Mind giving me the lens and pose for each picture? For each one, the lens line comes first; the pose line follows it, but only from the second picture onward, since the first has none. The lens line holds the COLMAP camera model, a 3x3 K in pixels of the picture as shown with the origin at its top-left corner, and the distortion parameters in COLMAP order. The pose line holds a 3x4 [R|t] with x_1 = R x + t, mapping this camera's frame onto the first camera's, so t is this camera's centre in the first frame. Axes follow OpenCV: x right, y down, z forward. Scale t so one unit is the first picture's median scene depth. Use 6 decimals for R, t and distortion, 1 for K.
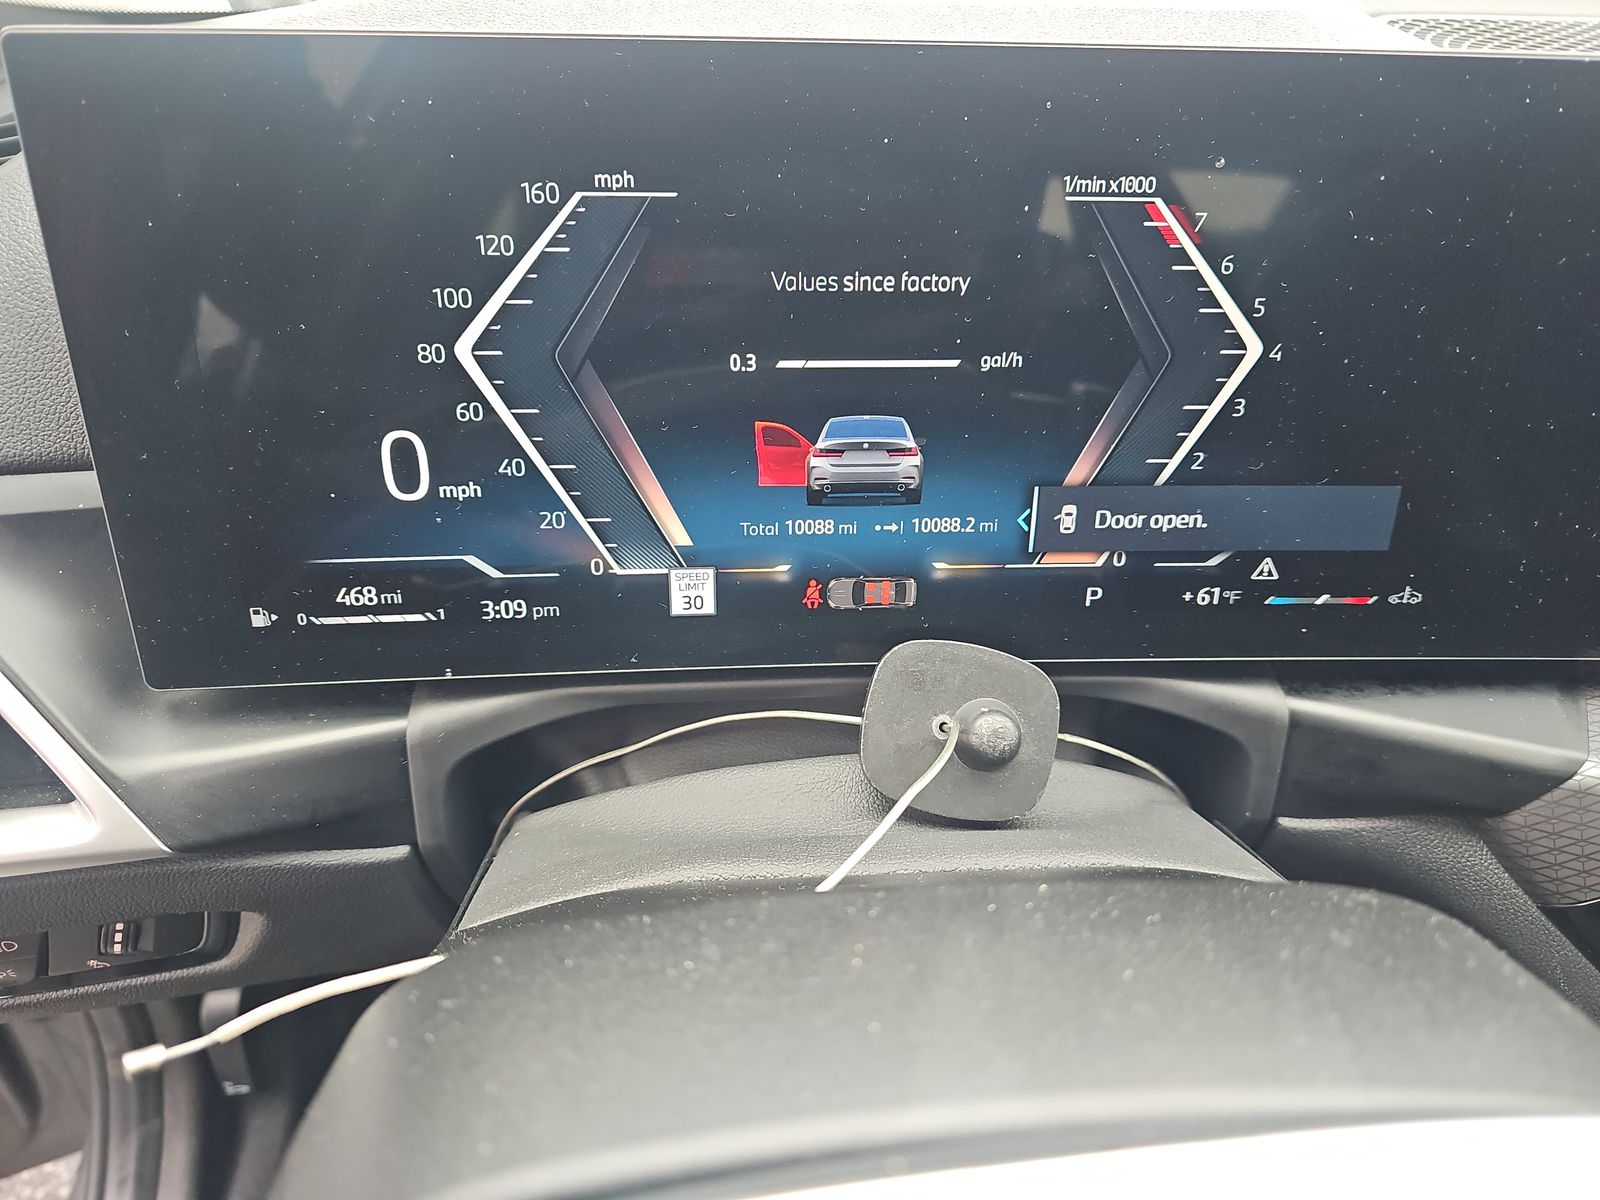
lens RADIAL K [[1104.9, 0, 760.8], [0, 1104.9, 616.8], [0, 0, 1]] dist [0.035260, -0.051339]
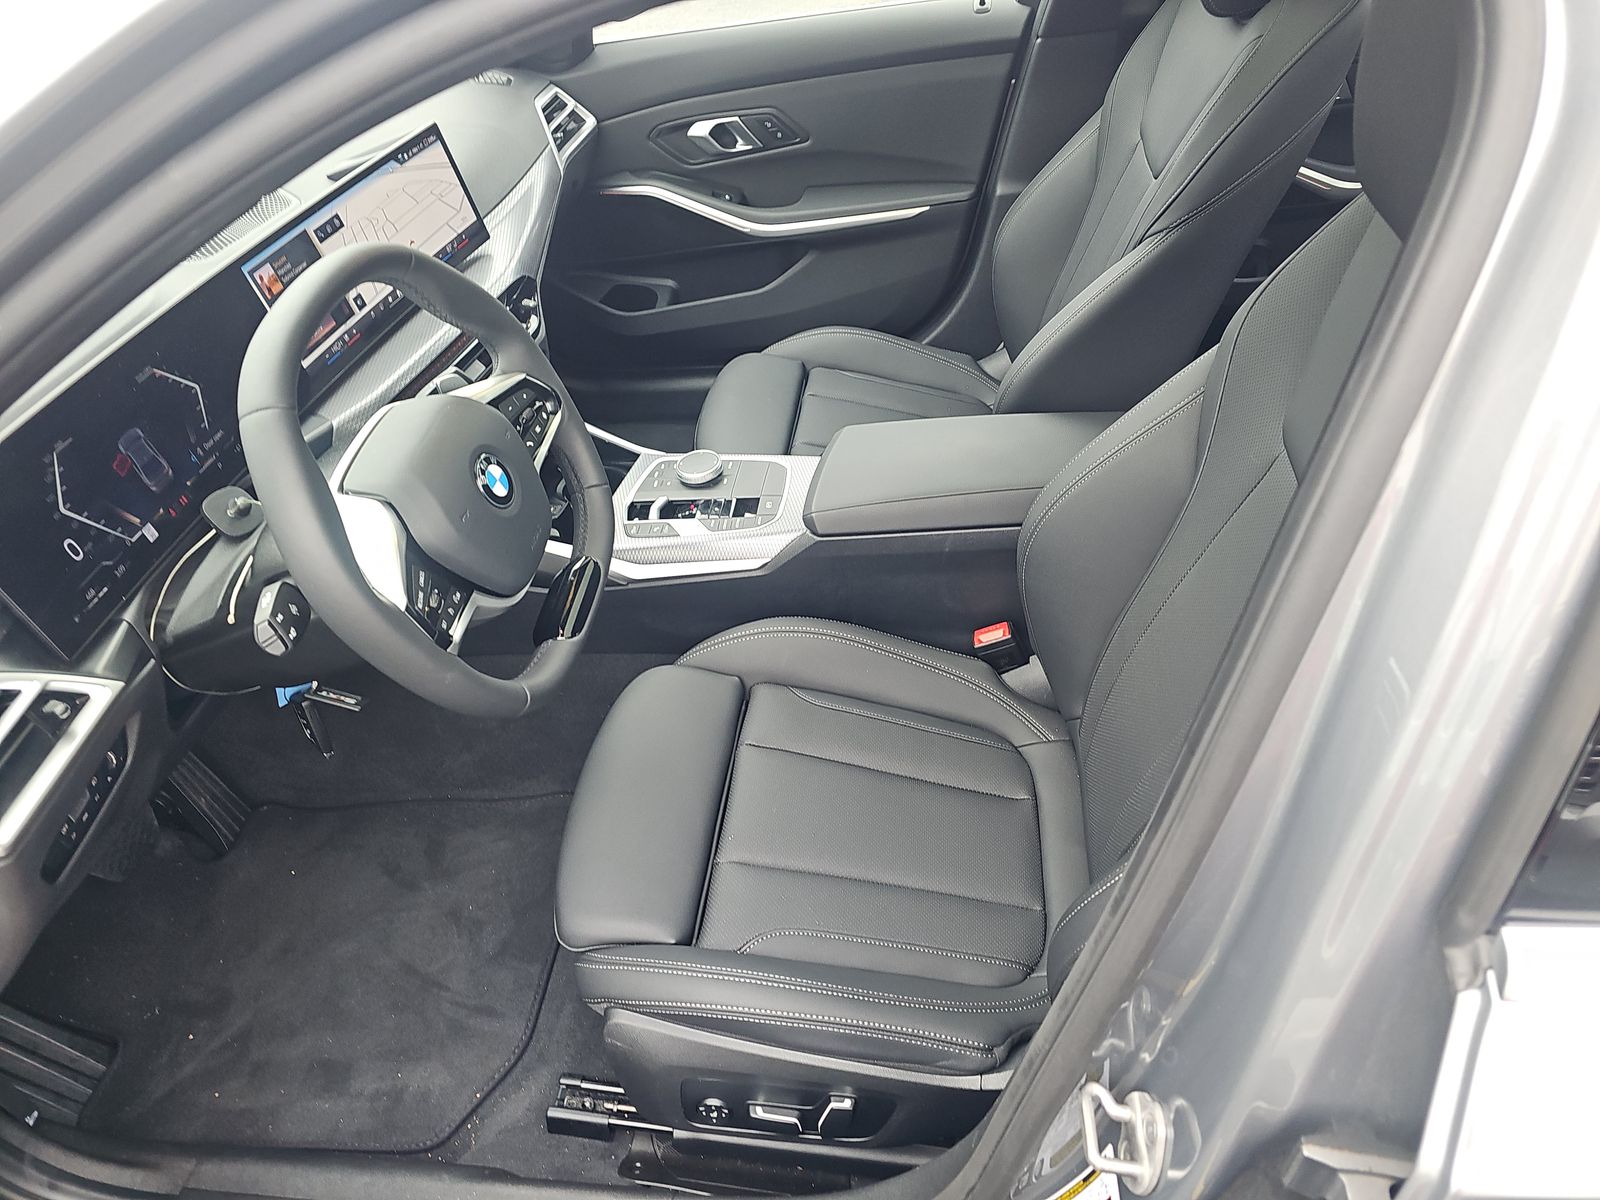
lens RADIAL K [[1104.9, 0, 800.8], [0, 1104.9, 605.3], [0, 0, 1]] dist [0.035260, -0.051339]
pose [[0.204156, -0.659835, 0.723145, -2.194280], [0.614062, 0.661619, 0.430335, -0.114140], [-0.762396, 0.356200, 0.540253, -2.162773]]
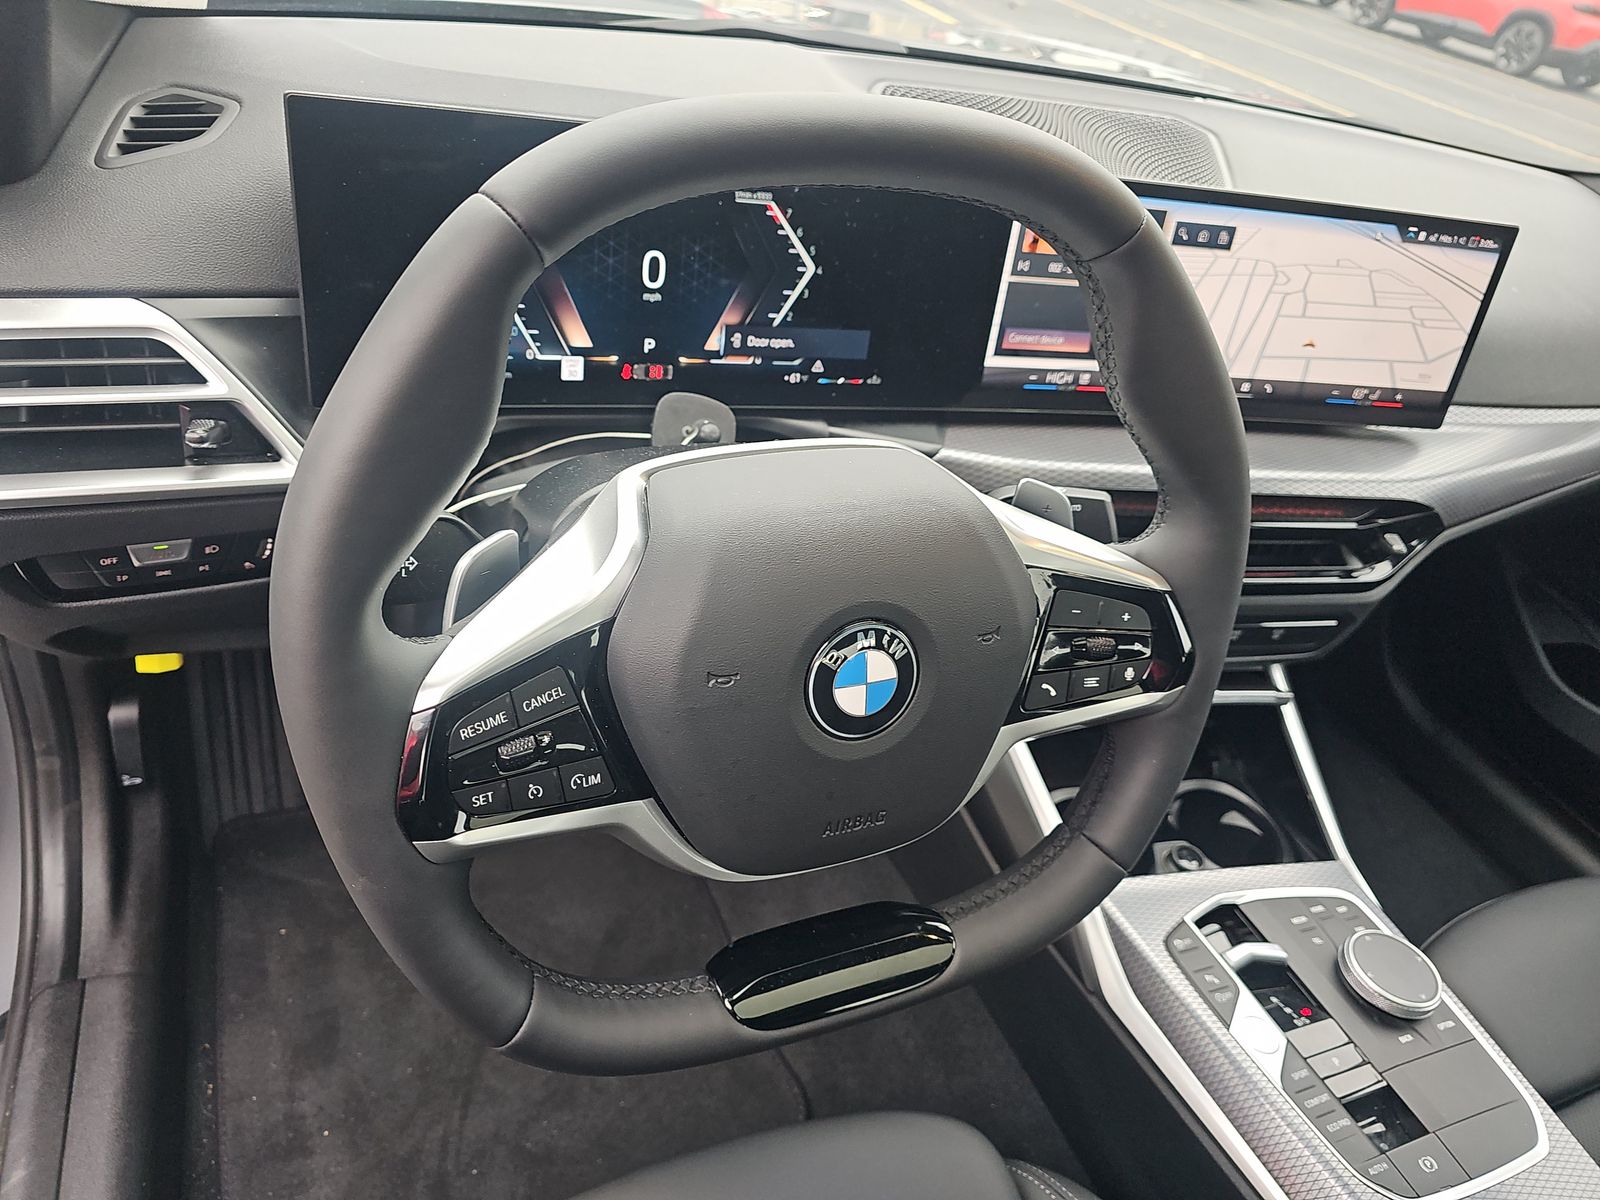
lens RADIAL K [[1104.9, 0, 749.5], [0, 1104.9, 599.4], [0, 0, 1]] dist [0.035260, -0.051339]
pose [[0.947807, -0.042643, 0.315980, -0.442928], [0.015064, 0.995898, 0.089217, 0.241324], [-0.318489, -0.079801, 0.944562, -1.208494]]
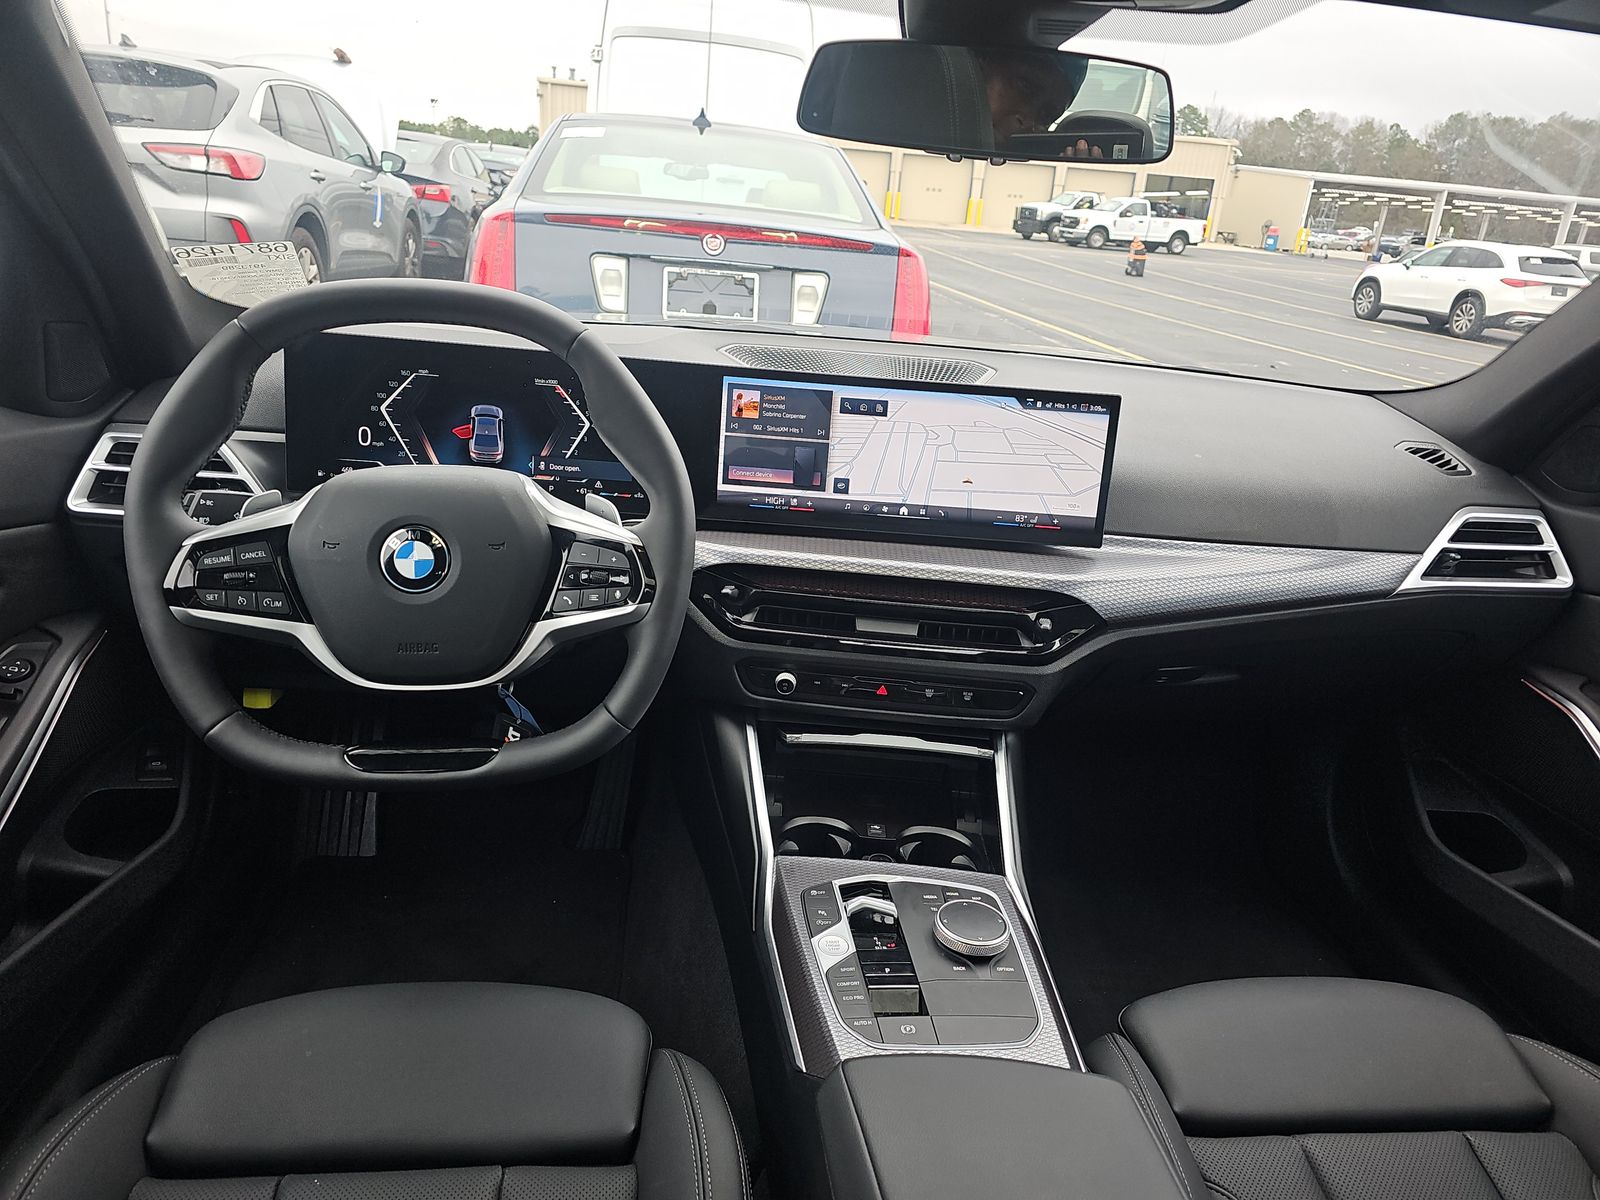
lens RADIAL K [[1104.9, 0, 797.1], [0, 1104.9, 607.1], [0, 0, 1]] dist [0.035260, -0.051339]
pose [[0.997980, 0.062835, 0.009366, 1.152543], [-0.058795, 0.969371, -0.238459, 1.237507], [-0.024063, 0.237427, 0.971107, -2.585076]]
